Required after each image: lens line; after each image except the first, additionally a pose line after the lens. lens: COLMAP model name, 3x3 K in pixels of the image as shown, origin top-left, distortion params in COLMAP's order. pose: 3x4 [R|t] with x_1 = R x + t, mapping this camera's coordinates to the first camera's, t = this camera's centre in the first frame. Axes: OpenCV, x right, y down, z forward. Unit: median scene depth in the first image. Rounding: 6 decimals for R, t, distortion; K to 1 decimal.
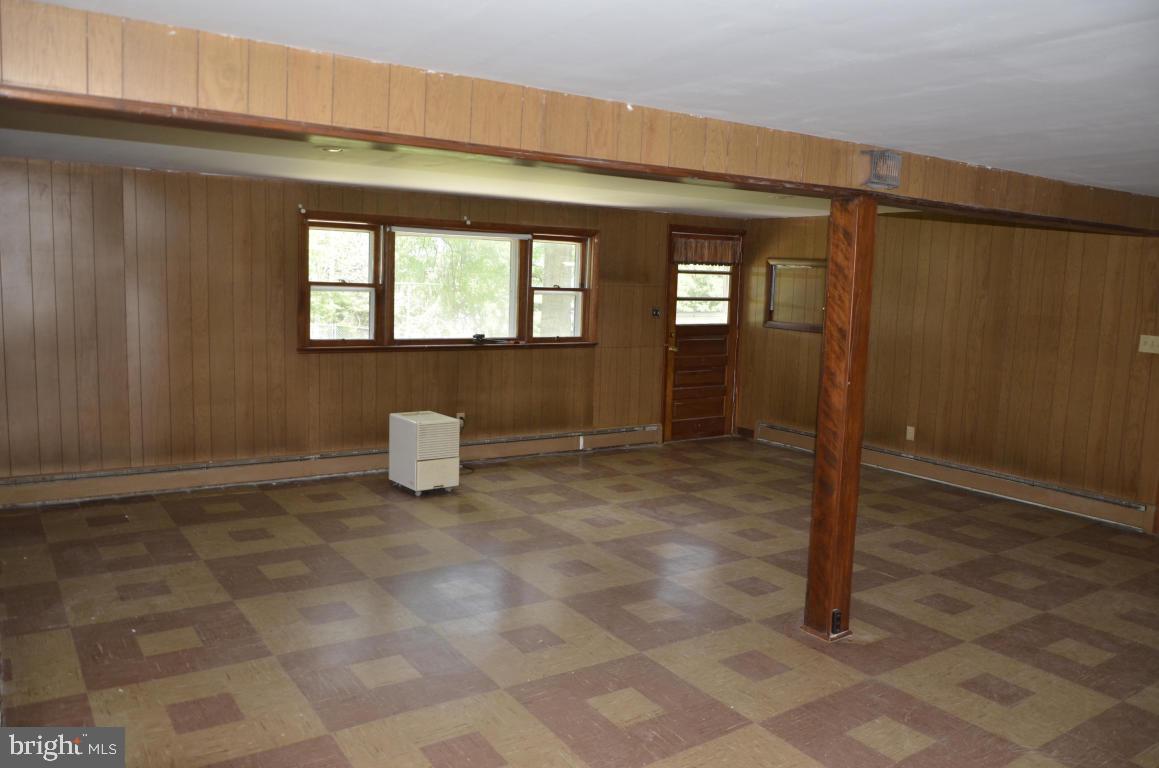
lens RADIAL K [[896.4, 0, 576.8], [0, 896.4, 382.6], [0, 0, 1]] dist [-0.026868, 0.002541]
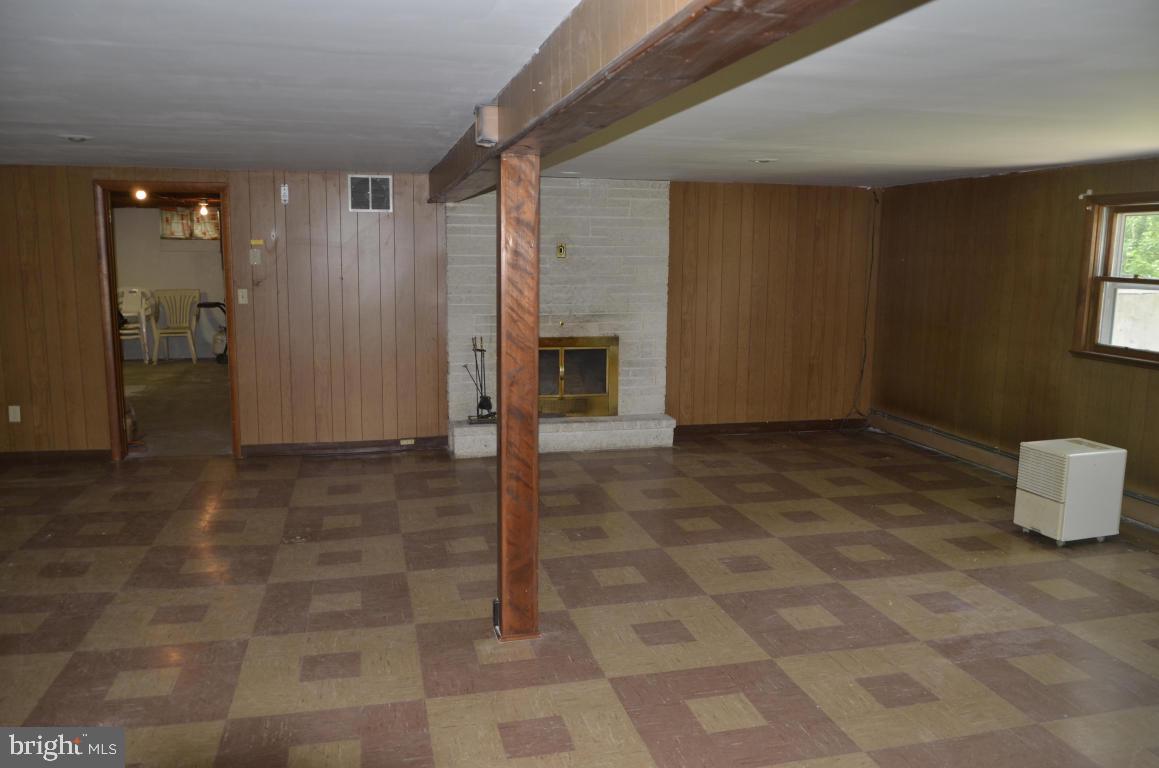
lens RADIAL K [[896.4, 0, 577.4], [0, 896.4, 385.0], [0, 0, 1]] dist [-0.026868, 0.002541]
pose [[-0.363749, 0.098424, -0.926282, 0.871107], [-0.130782, 0.979156, 0.155400, -0.095766], [0.922270, 0.177668, -0.343295, 1.072149]]
